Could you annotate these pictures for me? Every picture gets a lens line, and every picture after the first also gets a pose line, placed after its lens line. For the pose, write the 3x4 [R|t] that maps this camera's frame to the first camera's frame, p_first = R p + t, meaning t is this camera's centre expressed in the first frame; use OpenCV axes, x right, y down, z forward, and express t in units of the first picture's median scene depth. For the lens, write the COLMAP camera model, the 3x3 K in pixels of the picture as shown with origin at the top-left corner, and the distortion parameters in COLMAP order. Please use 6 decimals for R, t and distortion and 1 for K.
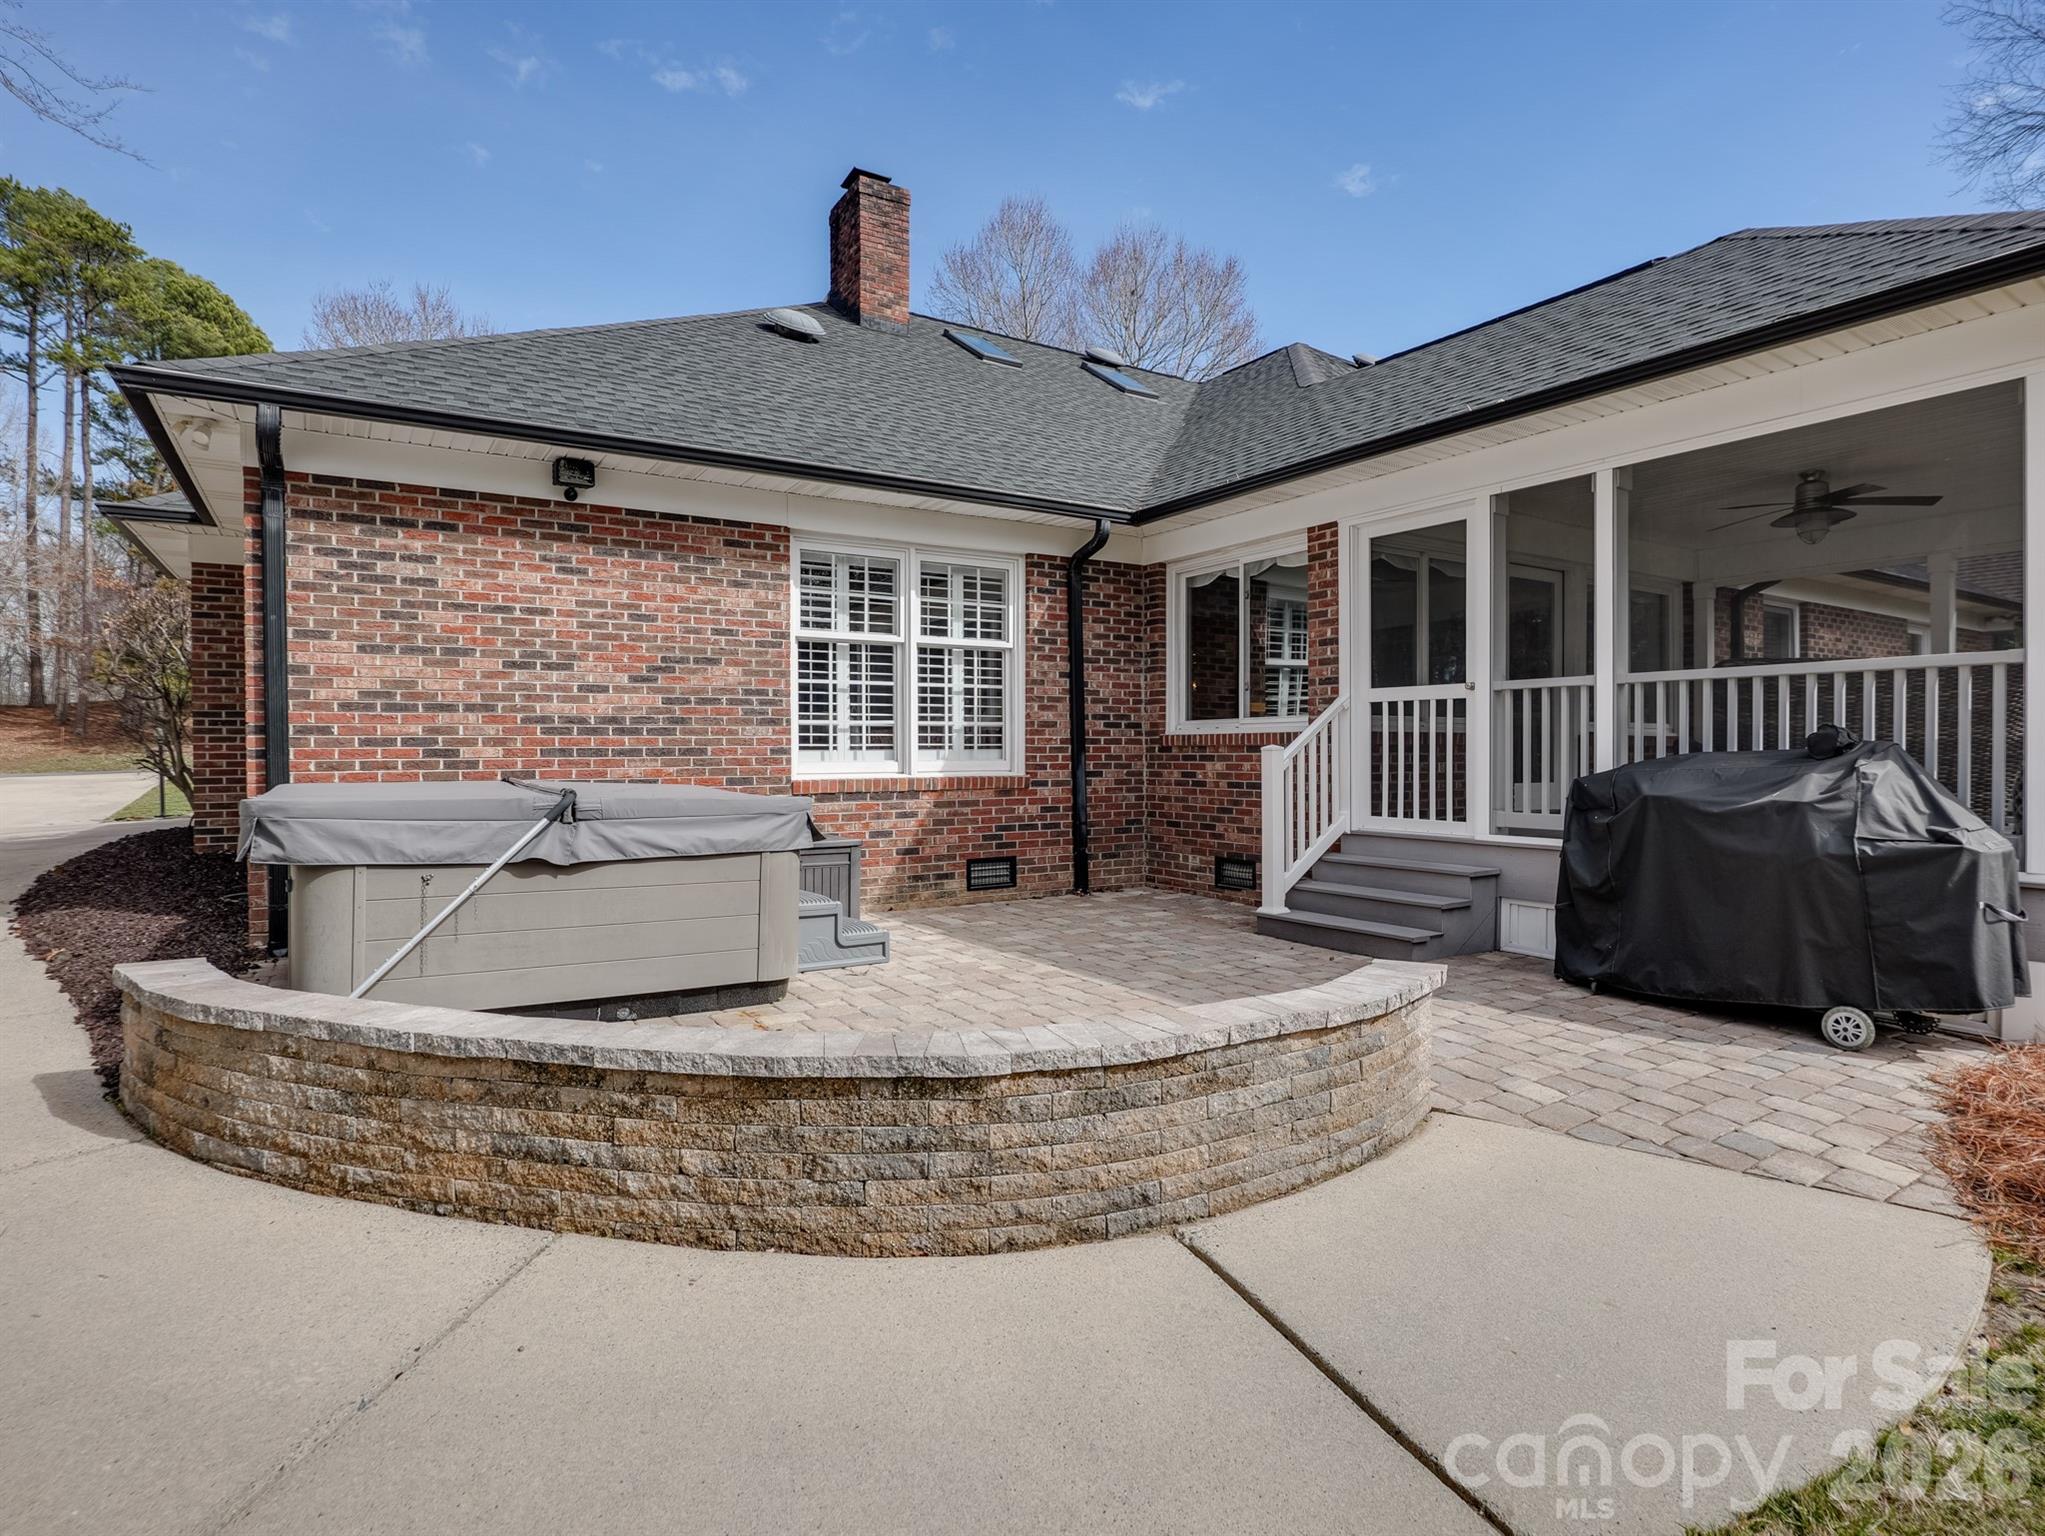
lens RADIAL K [[1075.0, 0, 1022.5], [0, 1075.0, 768.0], [0, 0, 1]] dist [-0.026761, 0.001444]
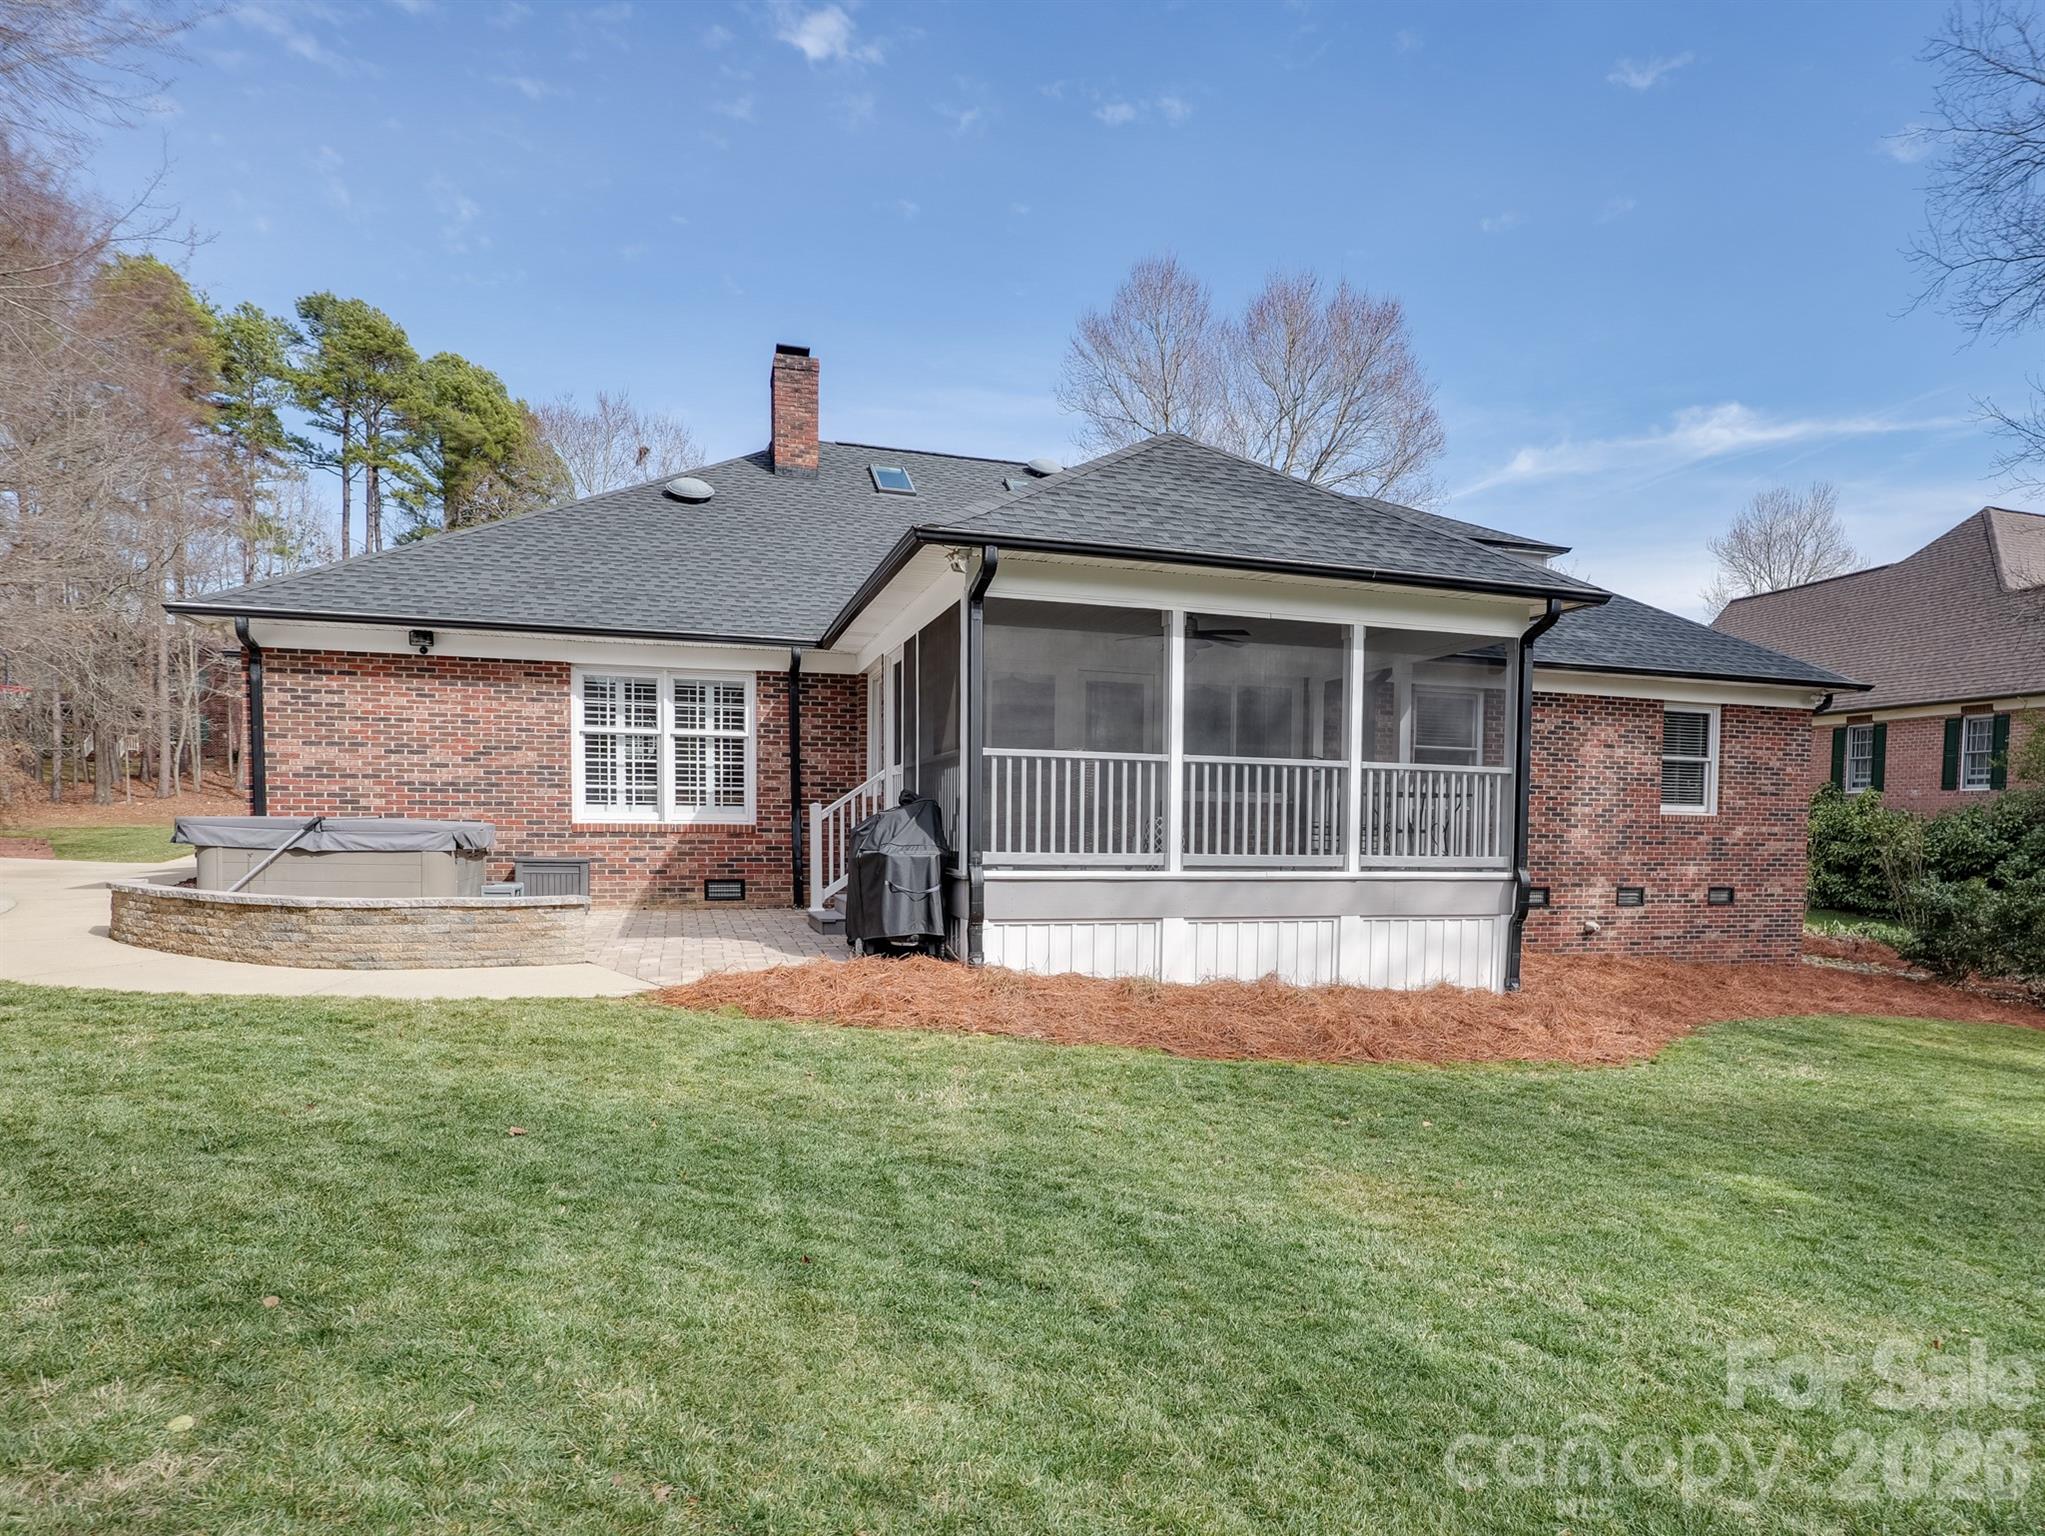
lens RADIAL K [[1232.6, 0, 1103.9], [0, 1232.6, 904.7], [0, 0, 1]] dist [-0.022520, 0.001203]
pose [[0.973515, 0.031001, -0.226512, 0.978916], [-0.019803, 0.998474, 0.051546, 0.023445], [0.227764, -0.045695, 0.972643, -0.599759]]
